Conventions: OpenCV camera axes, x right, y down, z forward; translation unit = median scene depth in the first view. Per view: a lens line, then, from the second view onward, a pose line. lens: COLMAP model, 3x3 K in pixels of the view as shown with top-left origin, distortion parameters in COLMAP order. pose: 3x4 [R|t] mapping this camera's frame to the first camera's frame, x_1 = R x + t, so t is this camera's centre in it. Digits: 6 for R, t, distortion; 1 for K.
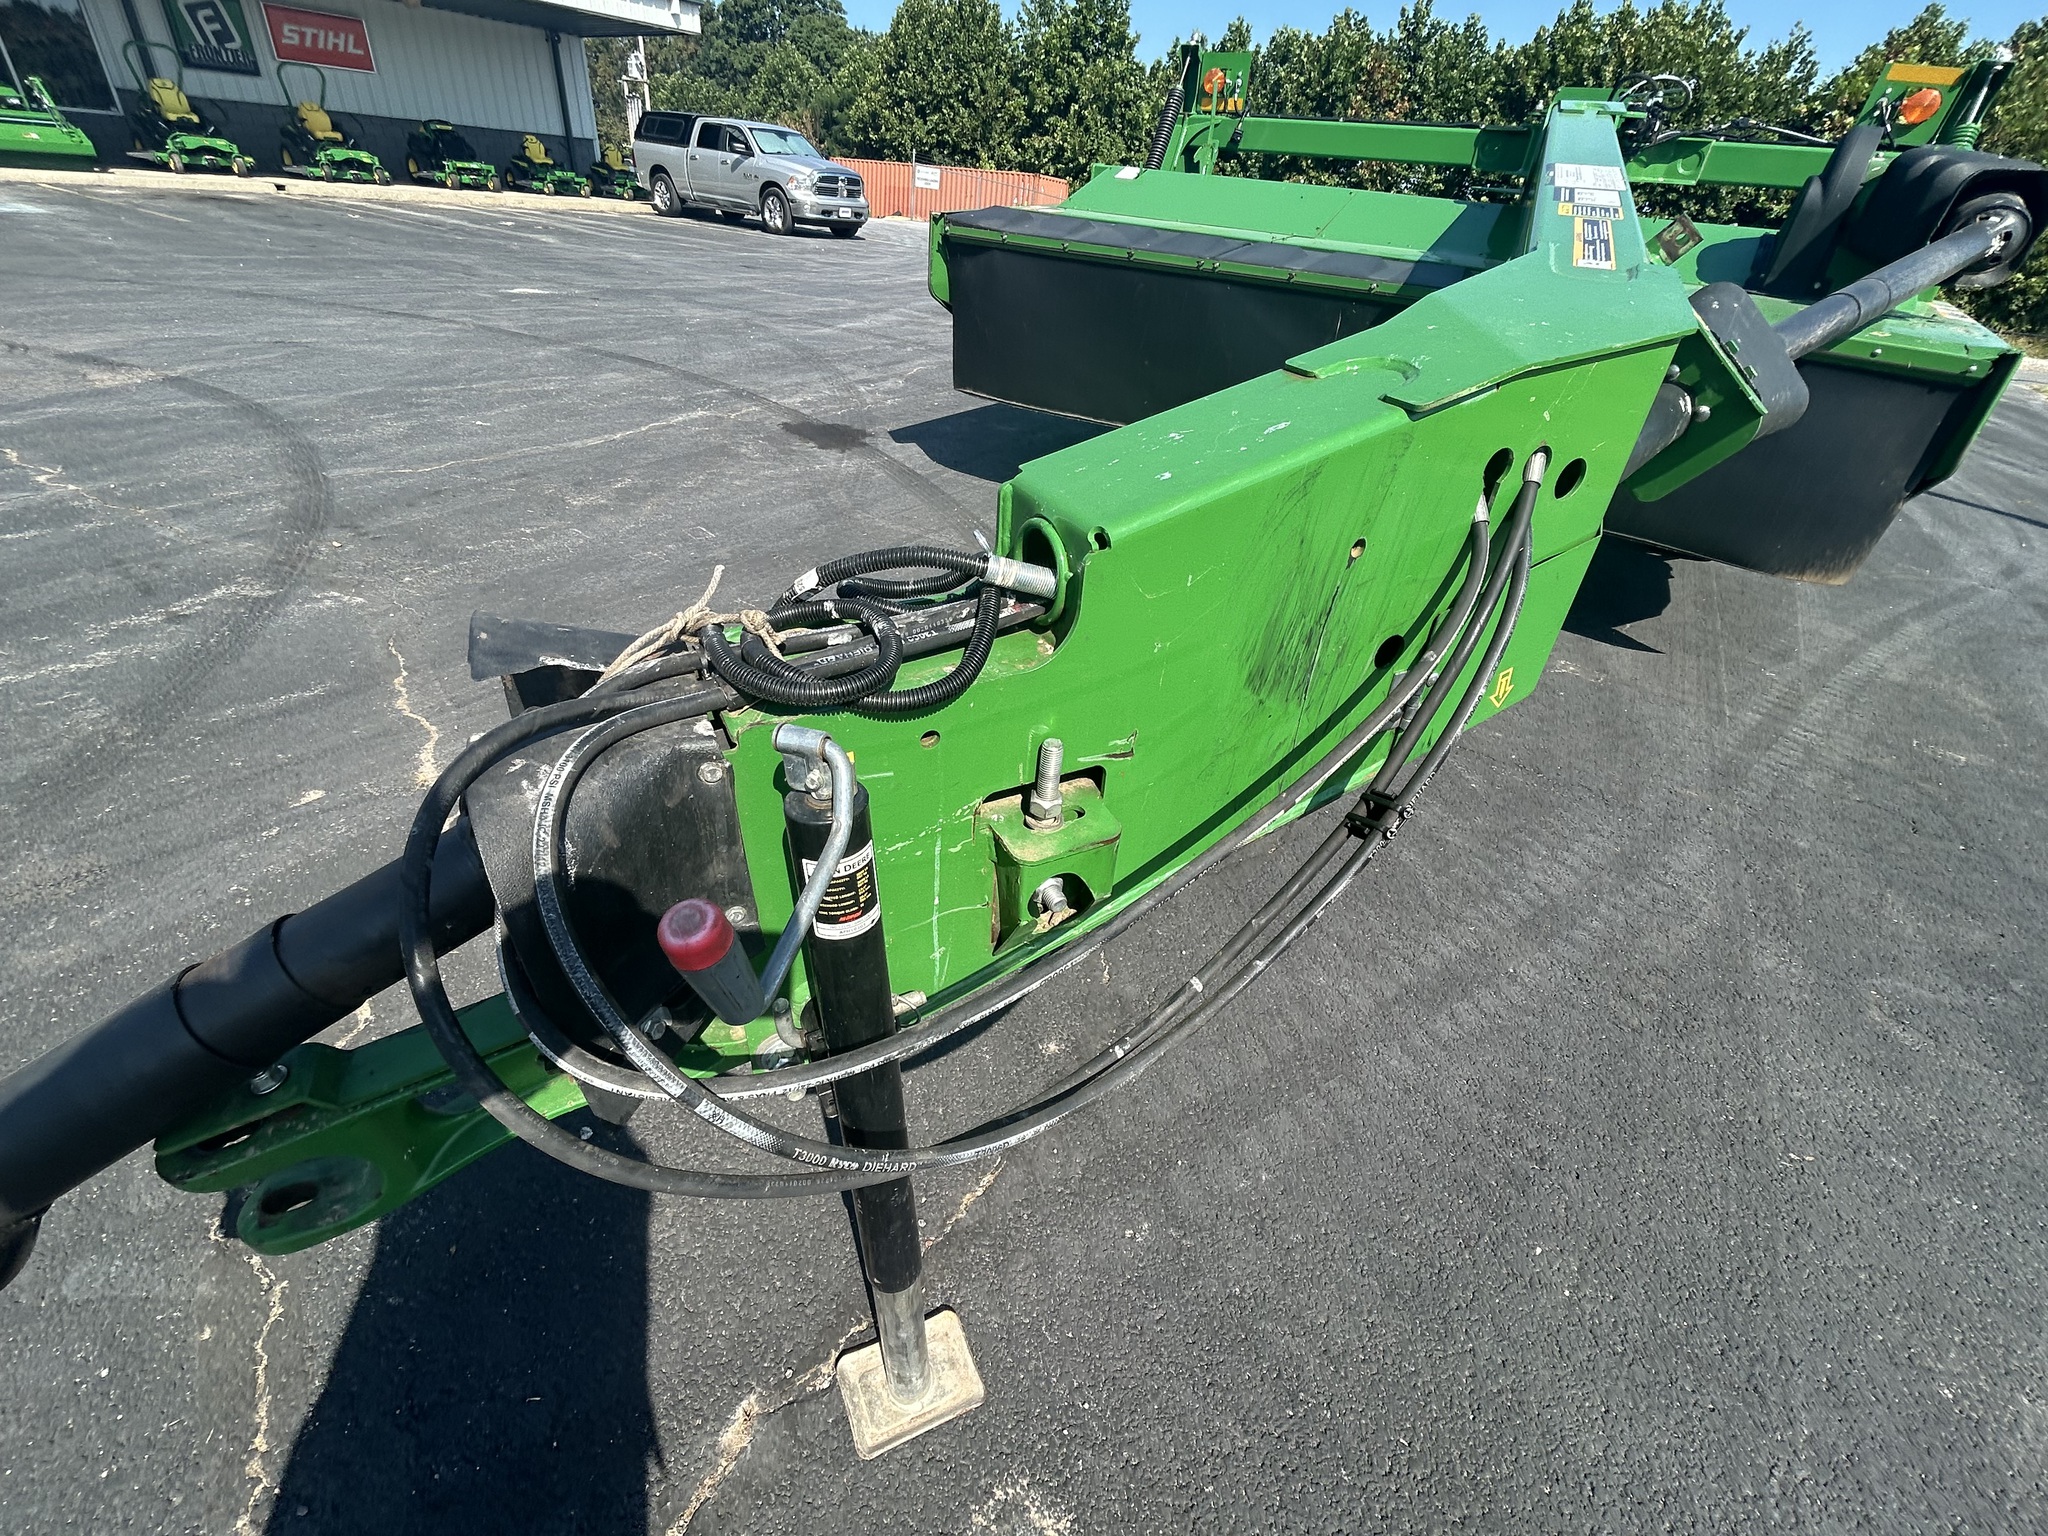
lens RADIAL K [[915.9, 0, 1022.9], [0, 915.9, 768.5], [0, 0, 1]] dist [-0.003725, 0.002396]
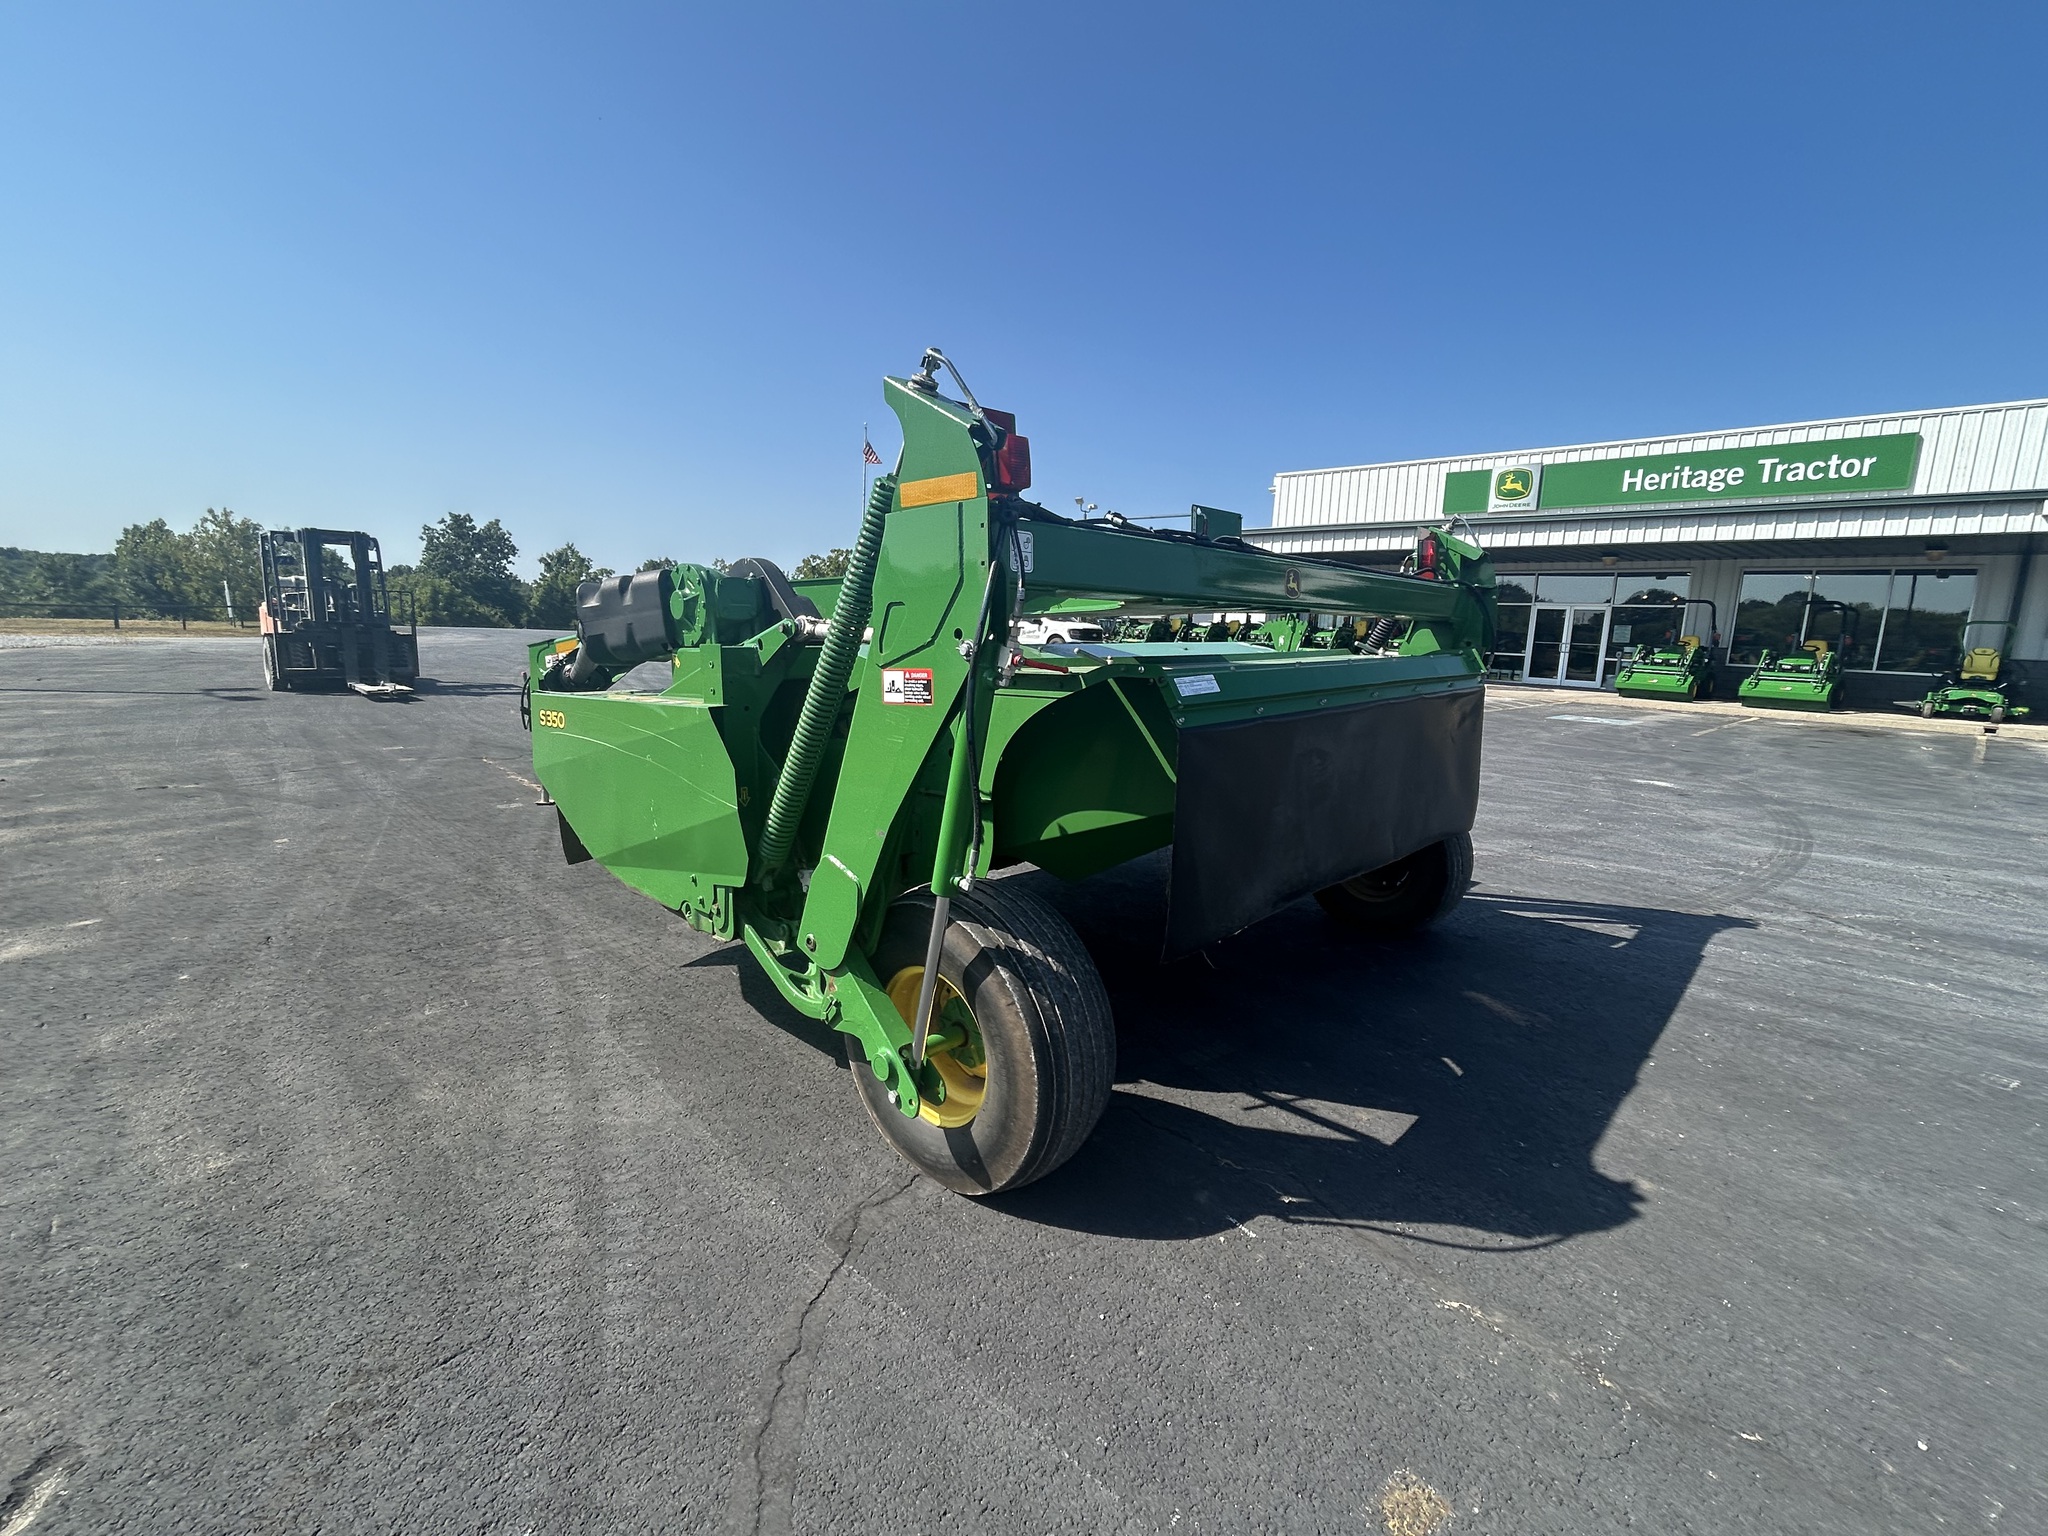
lens RADIAL K [[915.9, 0, 1023.4], [0, 915.9, 768.3], [0, 0, 1]] dist [-0.003725, 0.002396]
pose [[-0.176517, 0.067957, -0.981949, 0.888940], [-0.570407, 0.805960, 0.158315, -0.383462], [0.802171, 0.588056, -0.103502, 0.684606]]
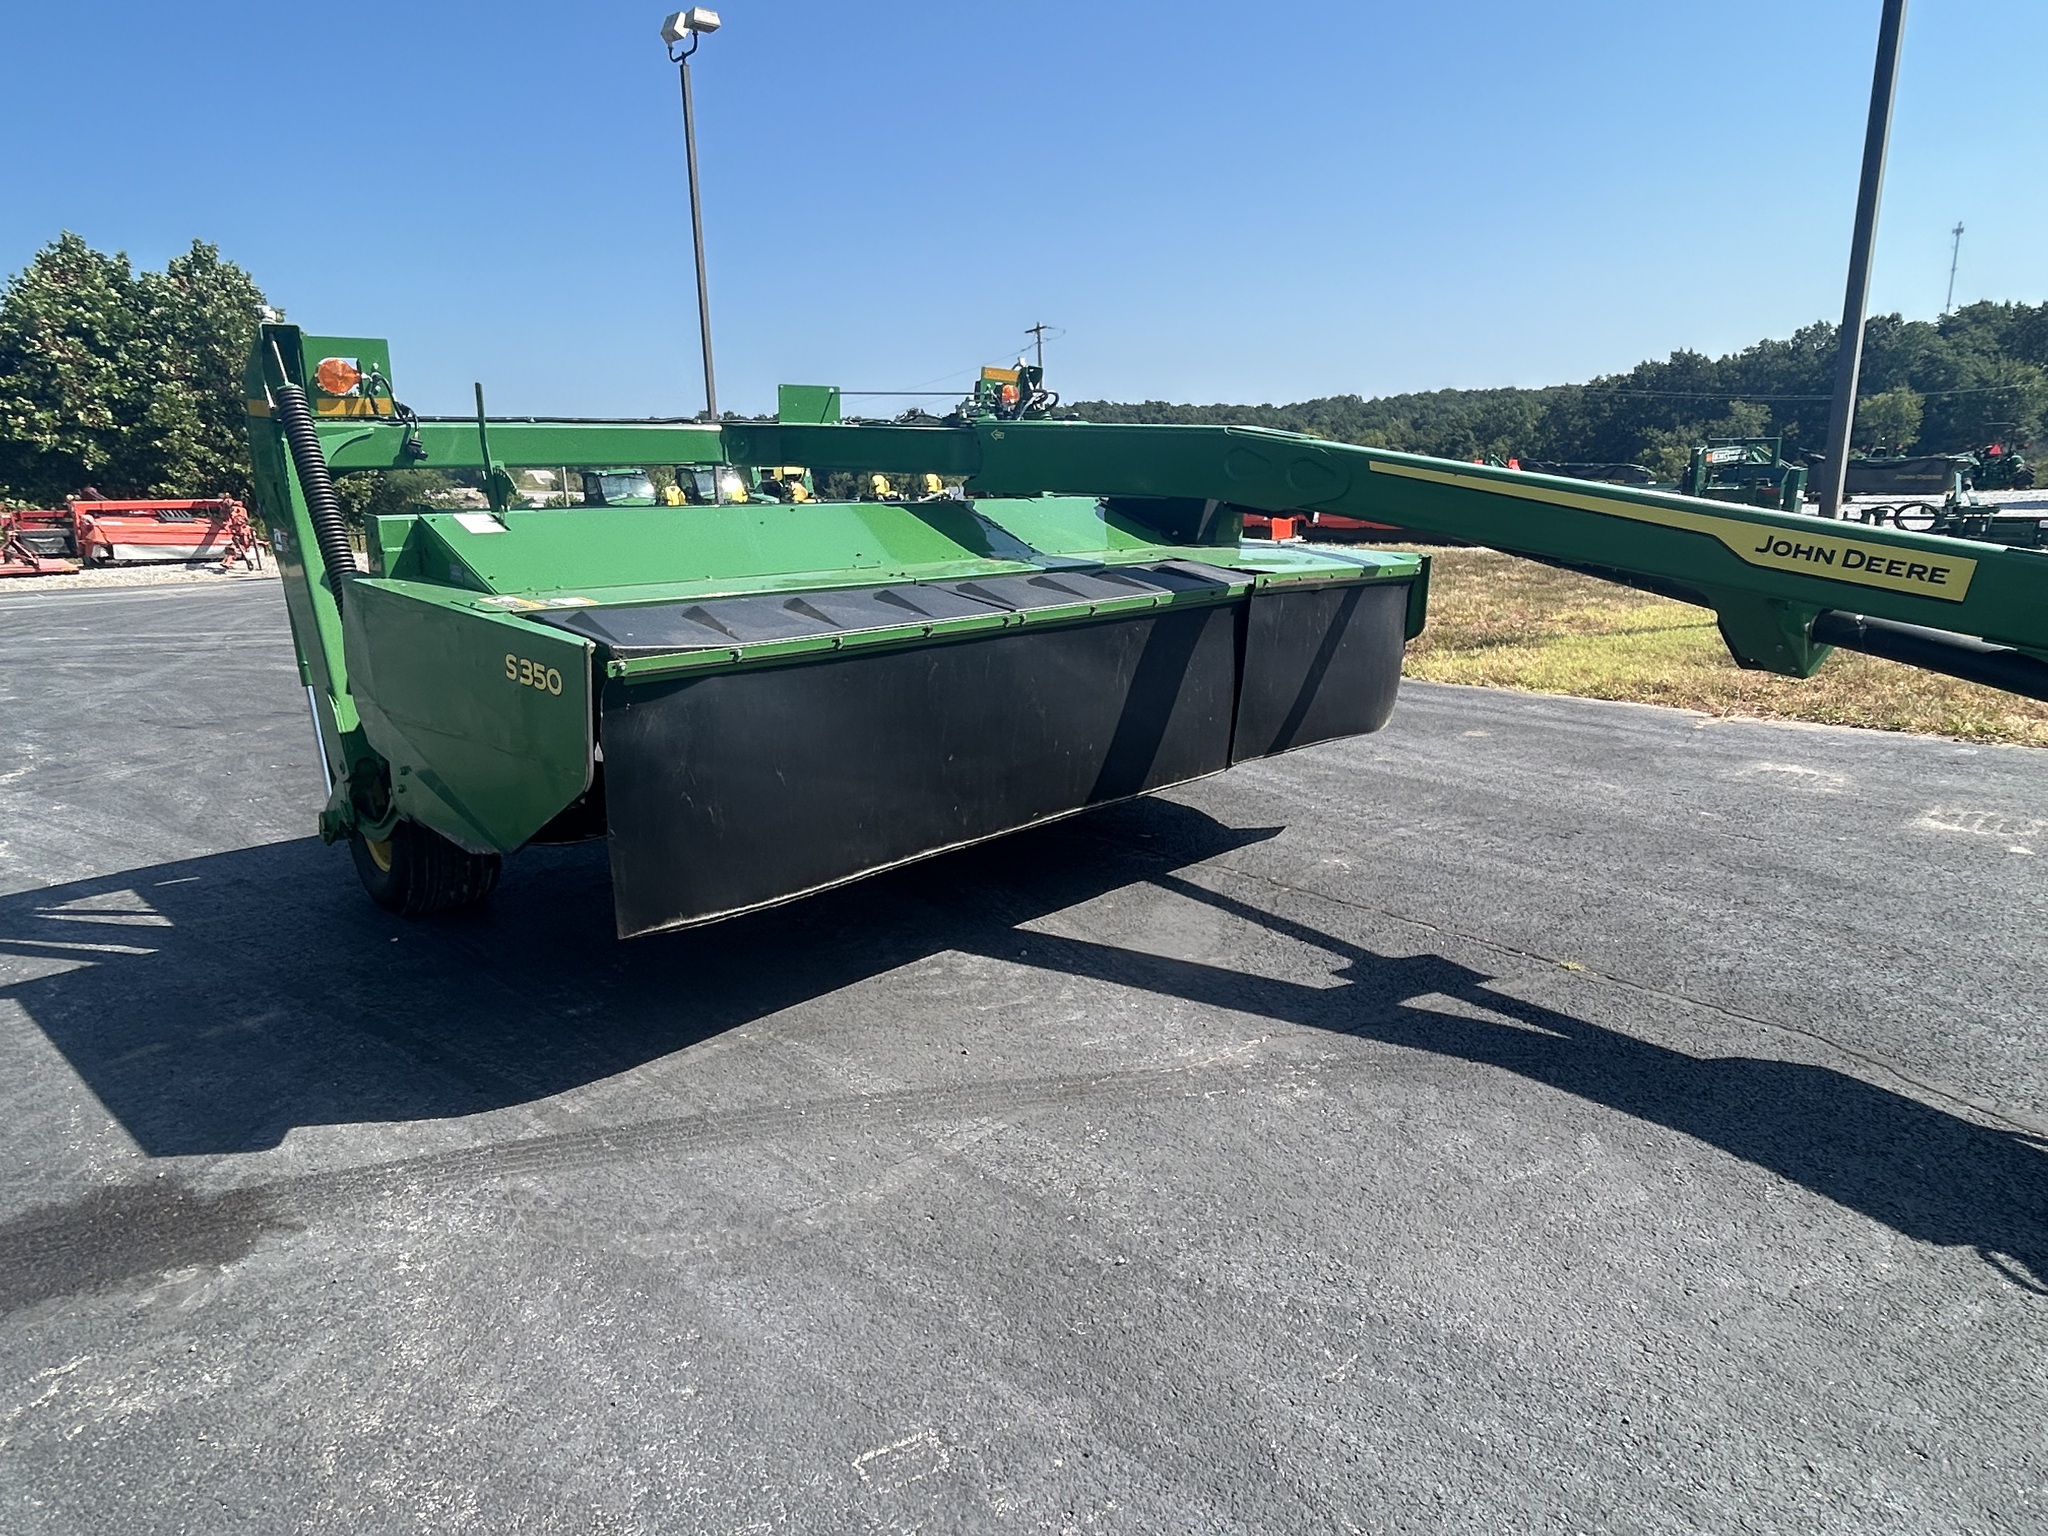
lens RADIAL K [[1261.3, 0, 1014.8], [0, 1261.3, 774.0], [0, 0, 1]] dist [-0.001696, -0.003525]
pose [[0.233540, -0.312586, 0.920733, -0.413696], [0.555386, 0.820136, 0.137562, -0.302189], [-0.798126, 0.479236, 0.365140, 0.348475]]
